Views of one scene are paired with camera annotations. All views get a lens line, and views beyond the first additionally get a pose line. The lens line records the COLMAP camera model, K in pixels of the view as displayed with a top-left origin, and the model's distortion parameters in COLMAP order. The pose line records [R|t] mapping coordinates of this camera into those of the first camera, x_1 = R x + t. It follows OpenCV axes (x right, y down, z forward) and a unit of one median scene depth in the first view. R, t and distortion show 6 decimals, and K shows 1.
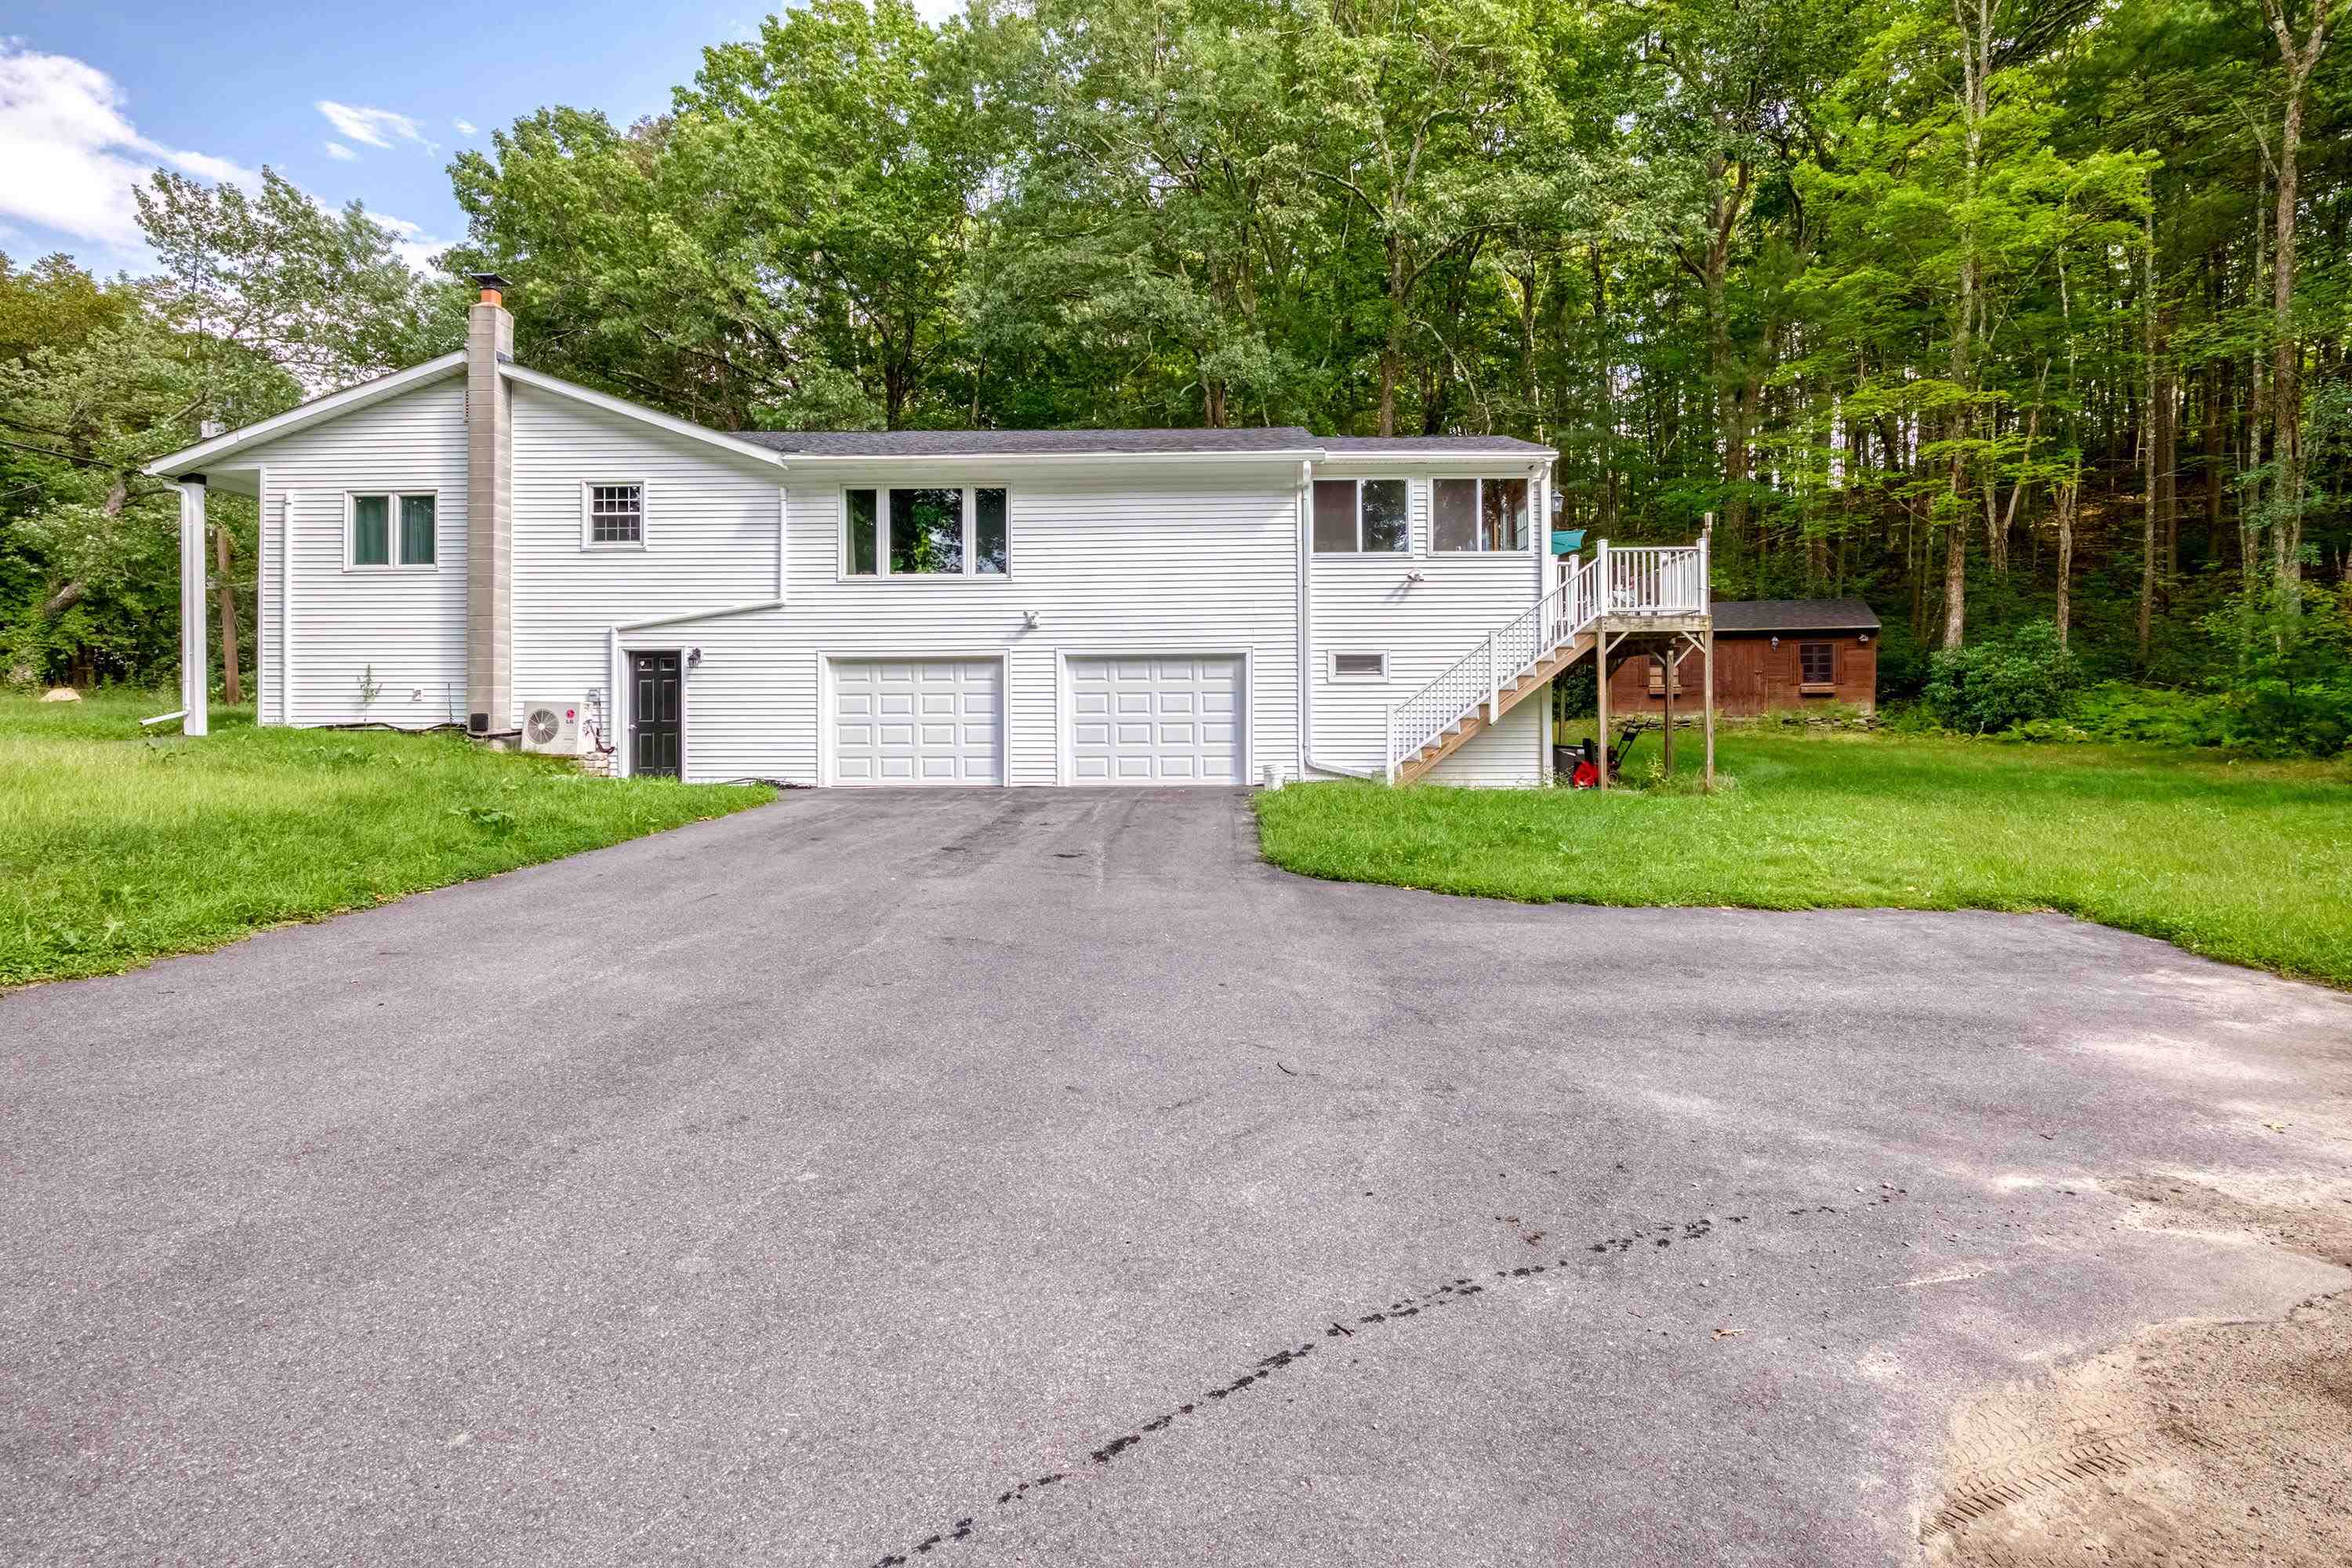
lens RADIAL K [[1163.3, 0, 1181.0], [0, 1163.3, 710.4], [0, 0, 1]] dist [-0.000911, -0.000240]
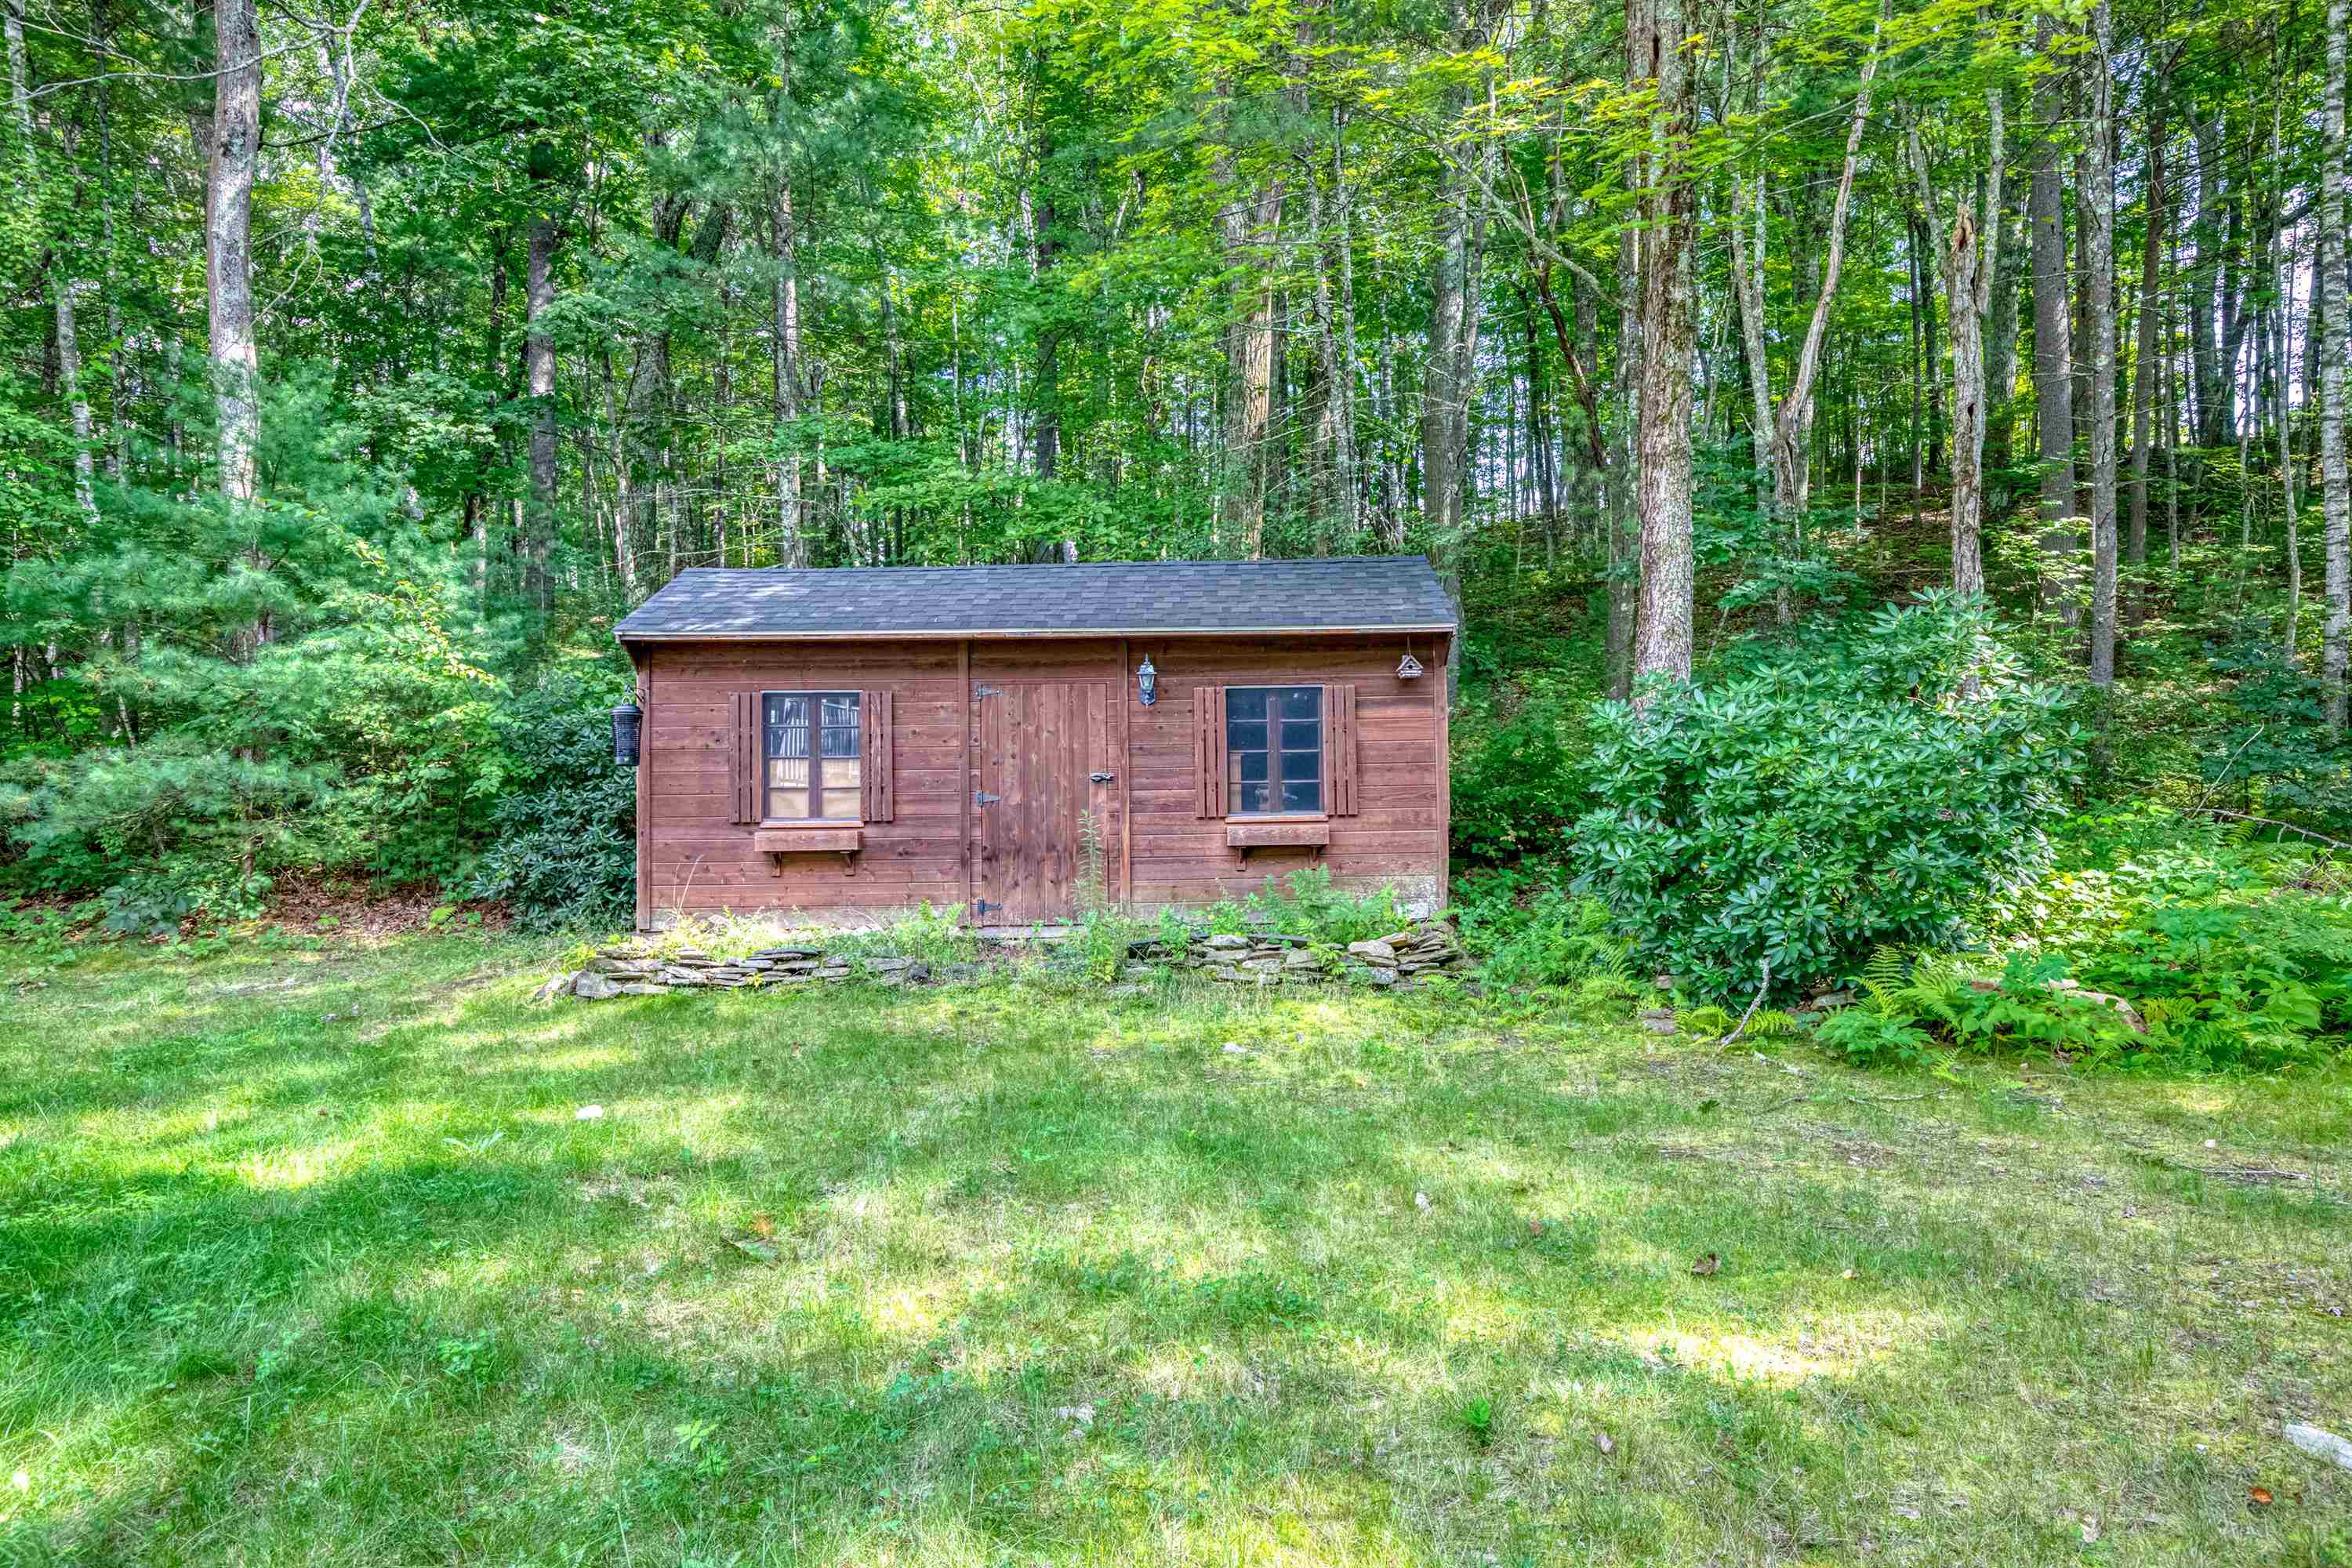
lens RADIAL K [[1425.9, 0, 1176.0], [0, 1425.9, 784.0], [0, 0, 1]] dist [0.025939, 0.000102]
pose [[0.974464, 0.000892, 0.224543, 0.381778], [0.009615, 0.998909, -0.045696, -0.012395], [-0.224339, 0.046688, 0.973392, 0.558632]]
